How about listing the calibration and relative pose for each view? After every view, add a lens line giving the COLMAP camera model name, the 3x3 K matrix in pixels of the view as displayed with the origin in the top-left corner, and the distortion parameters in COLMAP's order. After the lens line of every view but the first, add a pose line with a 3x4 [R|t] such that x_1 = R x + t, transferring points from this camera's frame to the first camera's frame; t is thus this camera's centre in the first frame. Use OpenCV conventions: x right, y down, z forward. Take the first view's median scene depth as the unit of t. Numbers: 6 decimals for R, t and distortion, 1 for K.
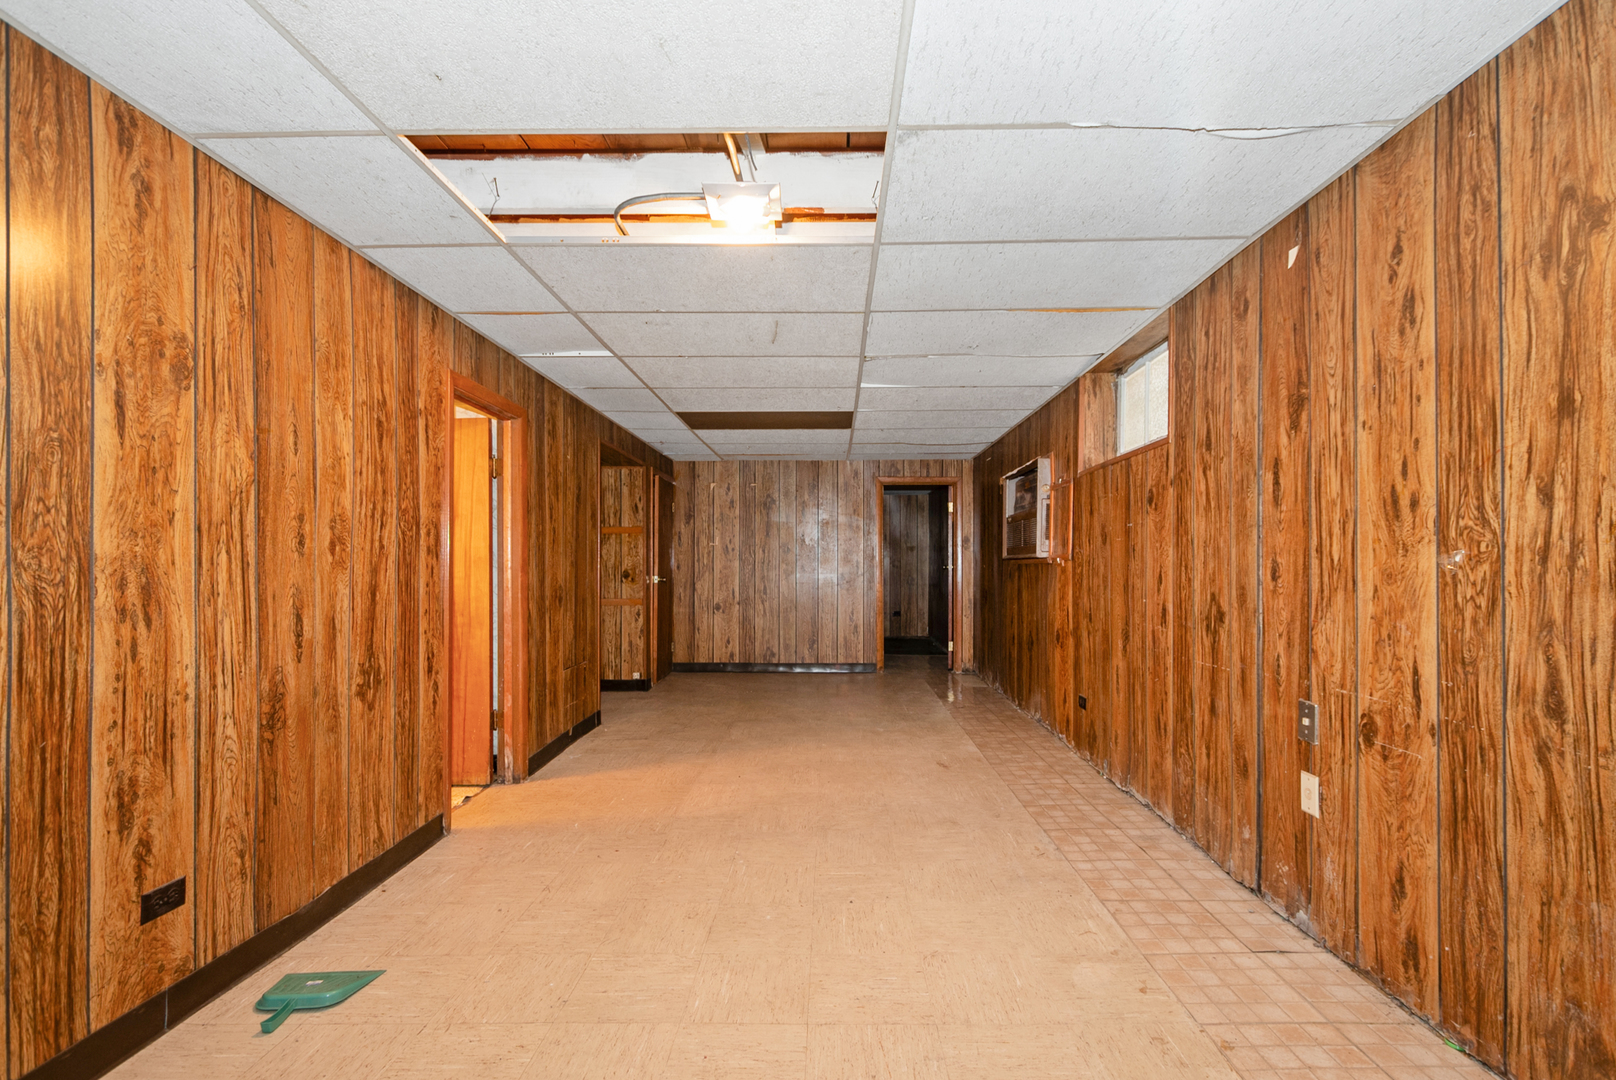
lens RADIAL K [[719.6, 0, 813.2], [0, 719.6, 560.1], [0, 0, 1]] dist [0.012853, -0.006923]
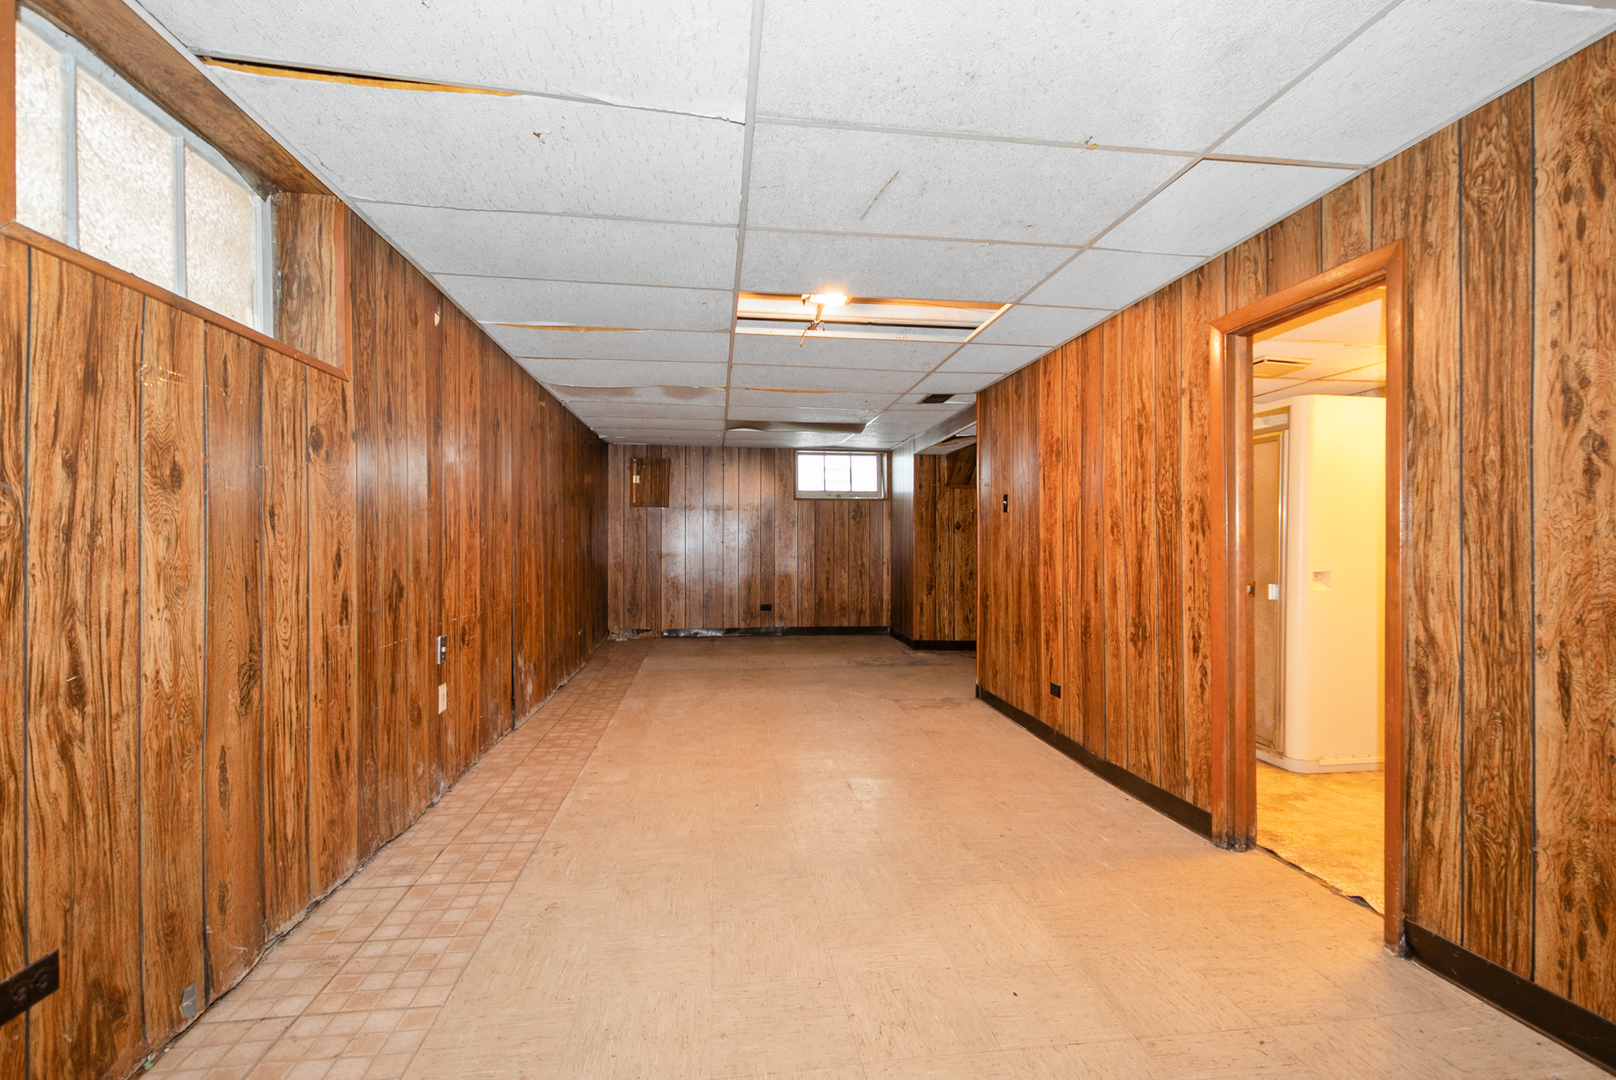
lens RADIAL K [[714.3, 0, 816.0], [0, 714.3, 550.8], [0, 0, 1]] dist [0.011790, -0.005747]
pose [[-0.986121, 0.001665, -0.166019, 0.147637], [0.001573, 0.999999, 0.000685, 0.020109], [0.166020, 0.000414, -0.986122, 2.103489]]
